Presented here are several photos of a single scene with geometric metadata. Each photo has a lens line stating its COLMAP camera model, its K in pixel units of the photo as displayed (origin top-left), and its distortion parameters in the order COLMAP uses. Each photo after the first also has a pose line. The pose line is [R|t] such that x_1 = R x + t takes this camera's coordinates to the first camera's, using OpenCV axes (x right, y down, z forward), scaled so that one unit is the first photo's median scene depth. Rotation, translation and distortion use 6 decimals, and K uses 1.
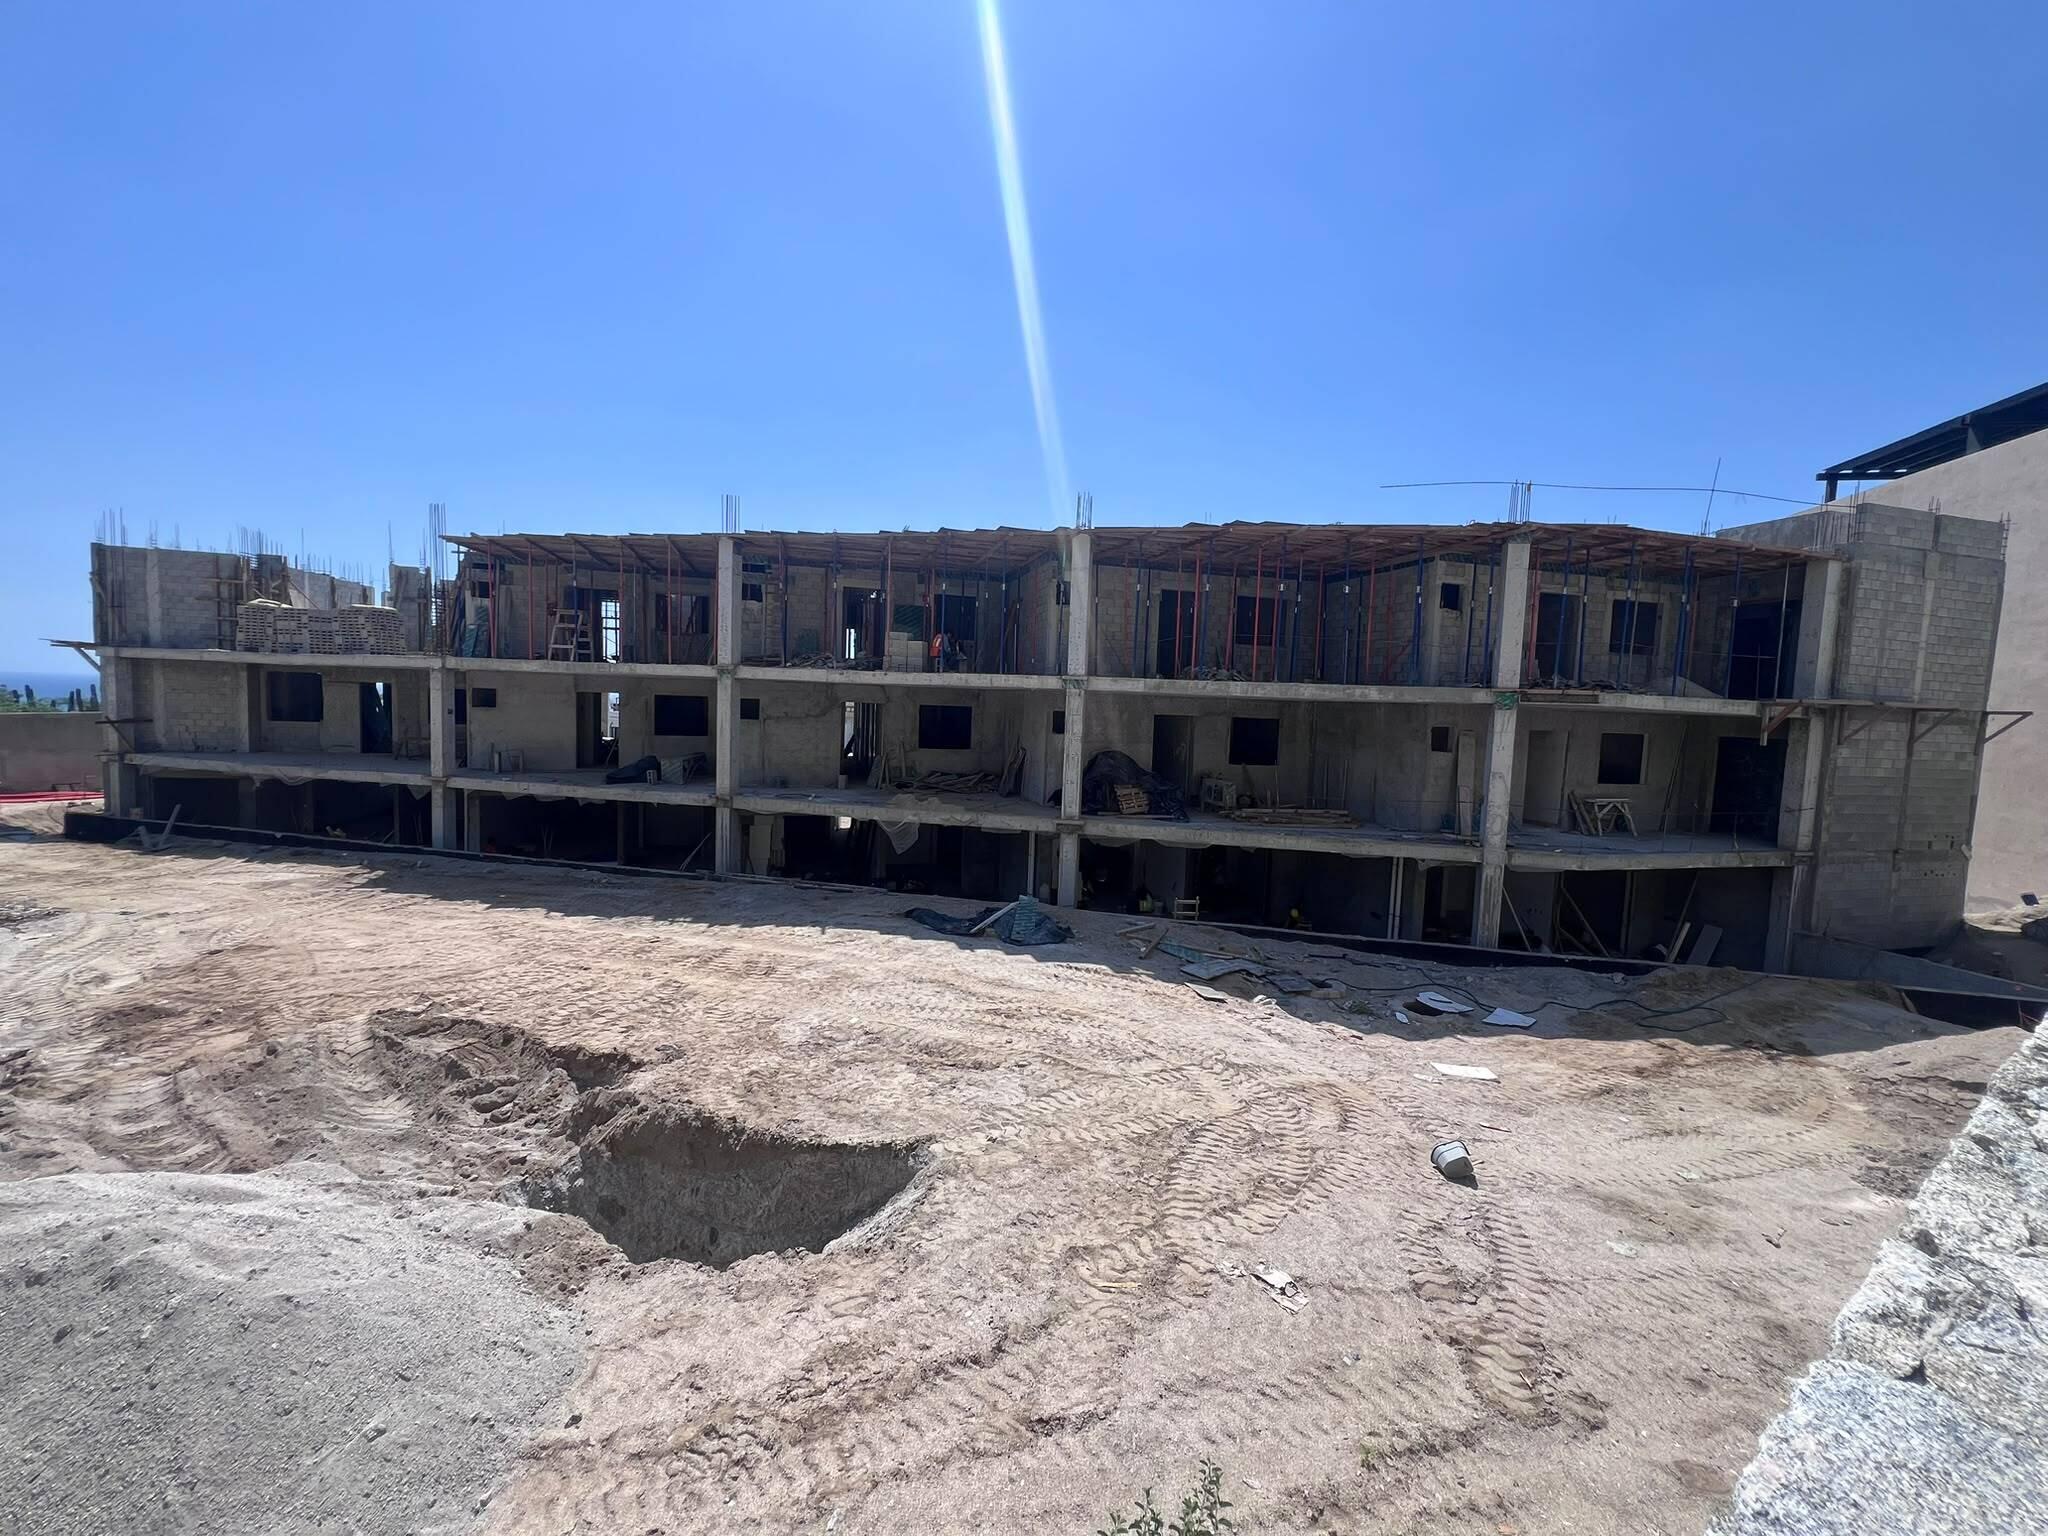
lens RADIAL K [[825.5, 0, 1022.7], [0, 825.5, 763.4], [0, 0, 1]] dist [-0.001426, 0.000802]
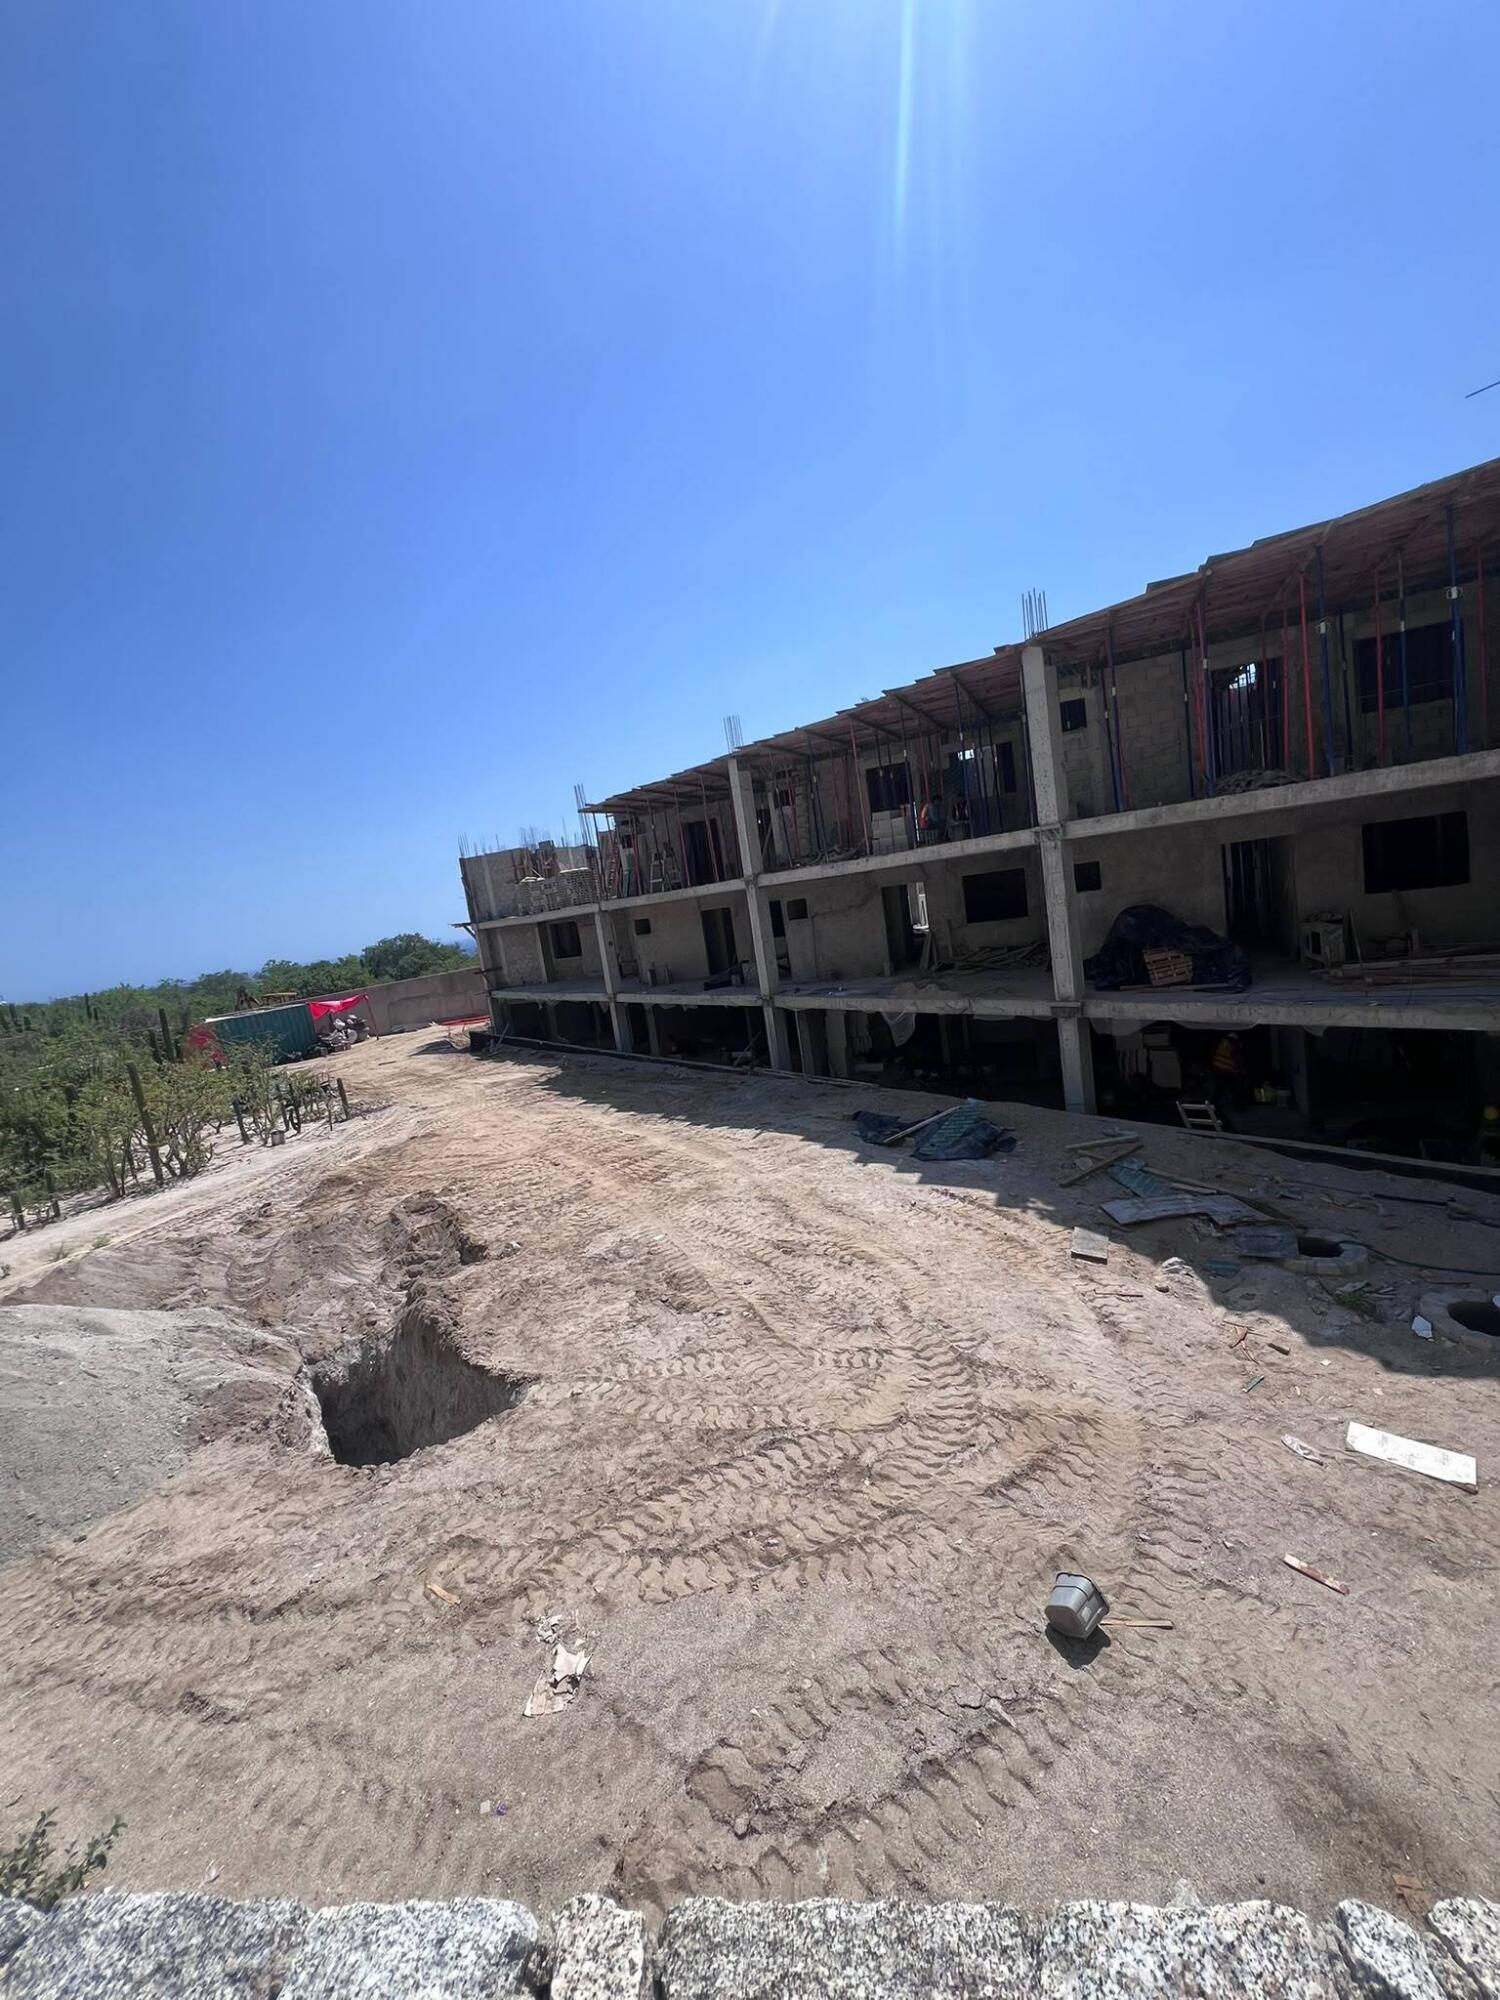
lens RADIAL K [[806.2, 0, 752.7], [0, 806.2, 996.9], [0, 0, 1]] dist [-0.001426, 0.000802]
pose [[0.770616, -0.069435, -0.633506, 0.321087], [0.128422, 0.990574, 0.047645, -0.013874], [0.624226, -0.118072, 0.772270, 0.185289]]
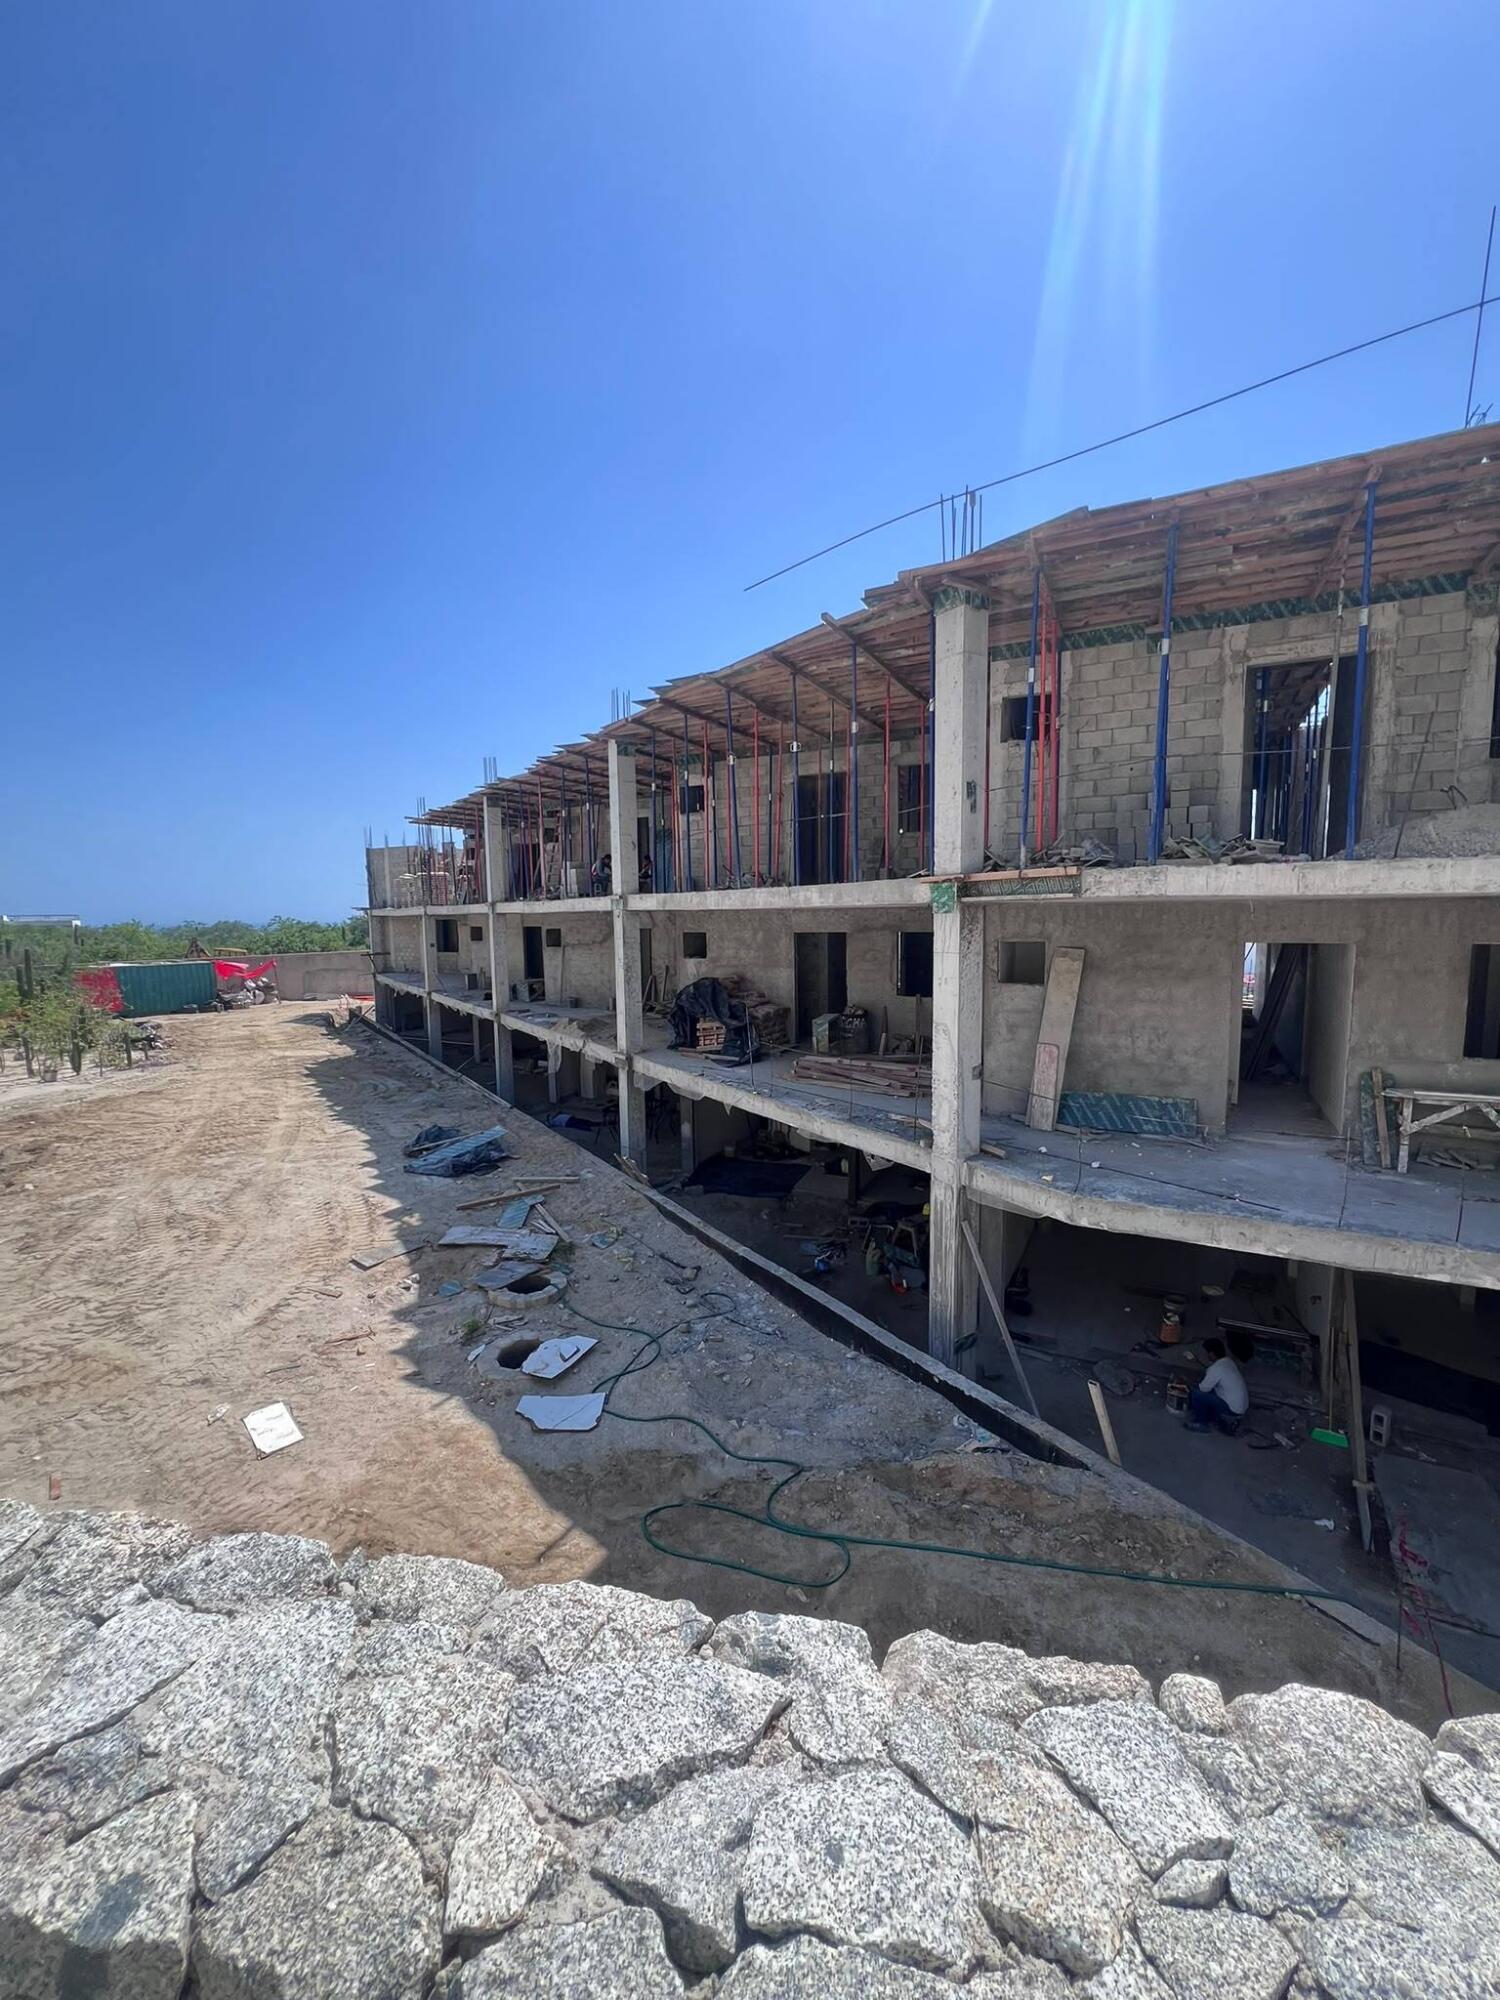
lens RADIAL K [[806.2, 0, 752.7], [0, 806.2, 996.9], [0, 0, 1]] dist [-0.001426, 0.000802]
pose [[0.729877, 0.023739, -0.683167, 0.759171], [-0.008338, 0.999632, 0.025827, -0.017993], [0.683528, -0.013154, 0.729806, 0.443023]]
